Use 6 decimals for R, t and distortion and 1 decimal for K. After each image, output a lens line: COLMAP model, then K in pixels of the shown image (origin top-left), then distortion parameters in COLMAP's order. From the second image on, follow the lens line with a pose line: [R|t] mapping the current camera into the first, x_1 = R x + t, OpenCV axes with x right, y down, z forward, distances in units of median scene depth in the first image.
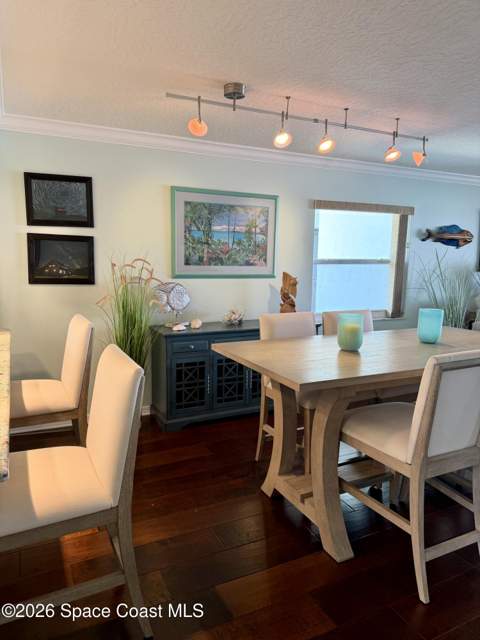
lens RADIAL K [[456.0, 0, 240.0], [0, 456.0, 320.0], [0, 0, 1]] dist [0.083222, -0.104350]
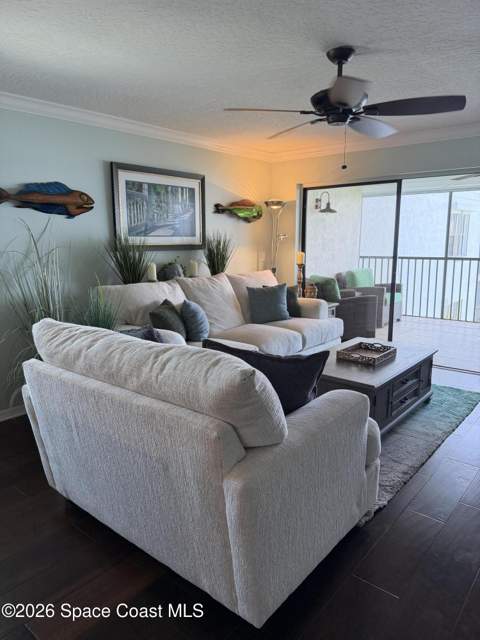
lens RADIAL K [[456.0, 0, 240.0], [0, 456.0, 320.0], [0, 0, 1]] dist [0.083222, -0.104350]
pose [[0.920779, -0.096554, 0.377946, 0.751930], [0.079773, 0.995015, 0.059849, -0.048493], [-0.381840, -0.024958, 0.923891, 0.489591]]
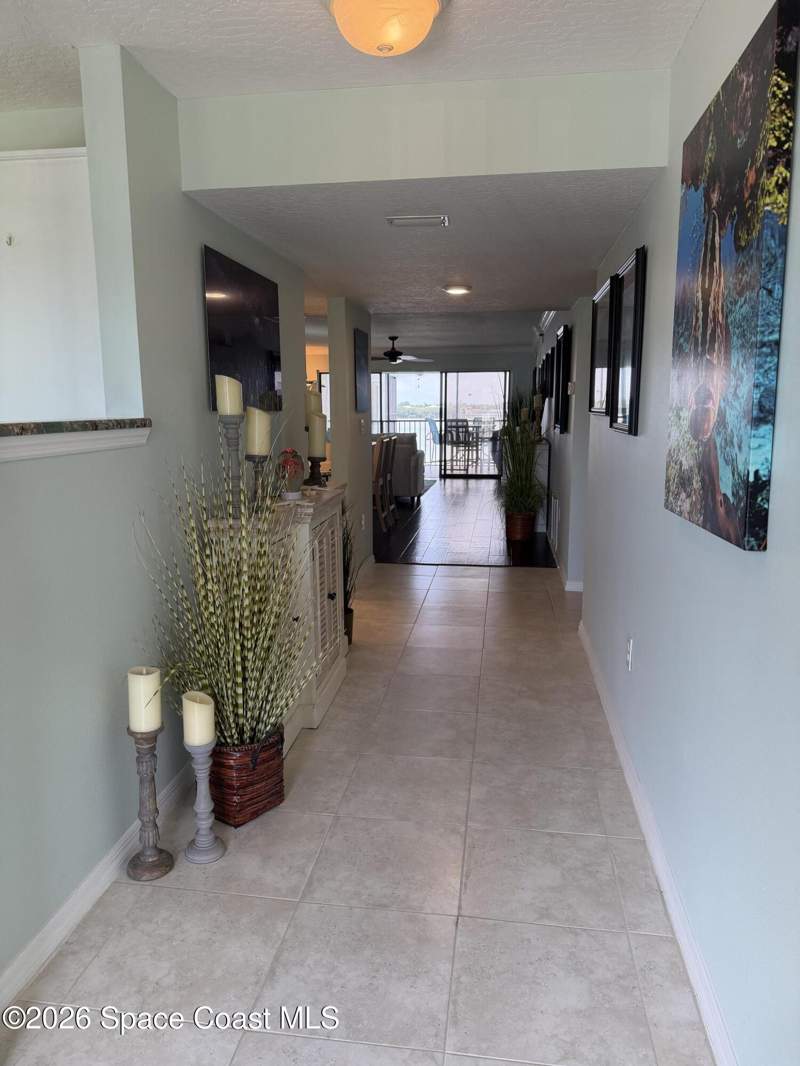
lens RADIAL K [[759.5, 0, 400.0], [0, 759.5, 533.0], [0, 0, 1]] dist [0.083222, -0.104350]
pose [[0.572038, -0.157022, 0.805057, -1.792361], [0.123982, 0.986780, 0.104370, 0.100185], [-0.810803, 0.040109, 0.583943, -0.940690]]
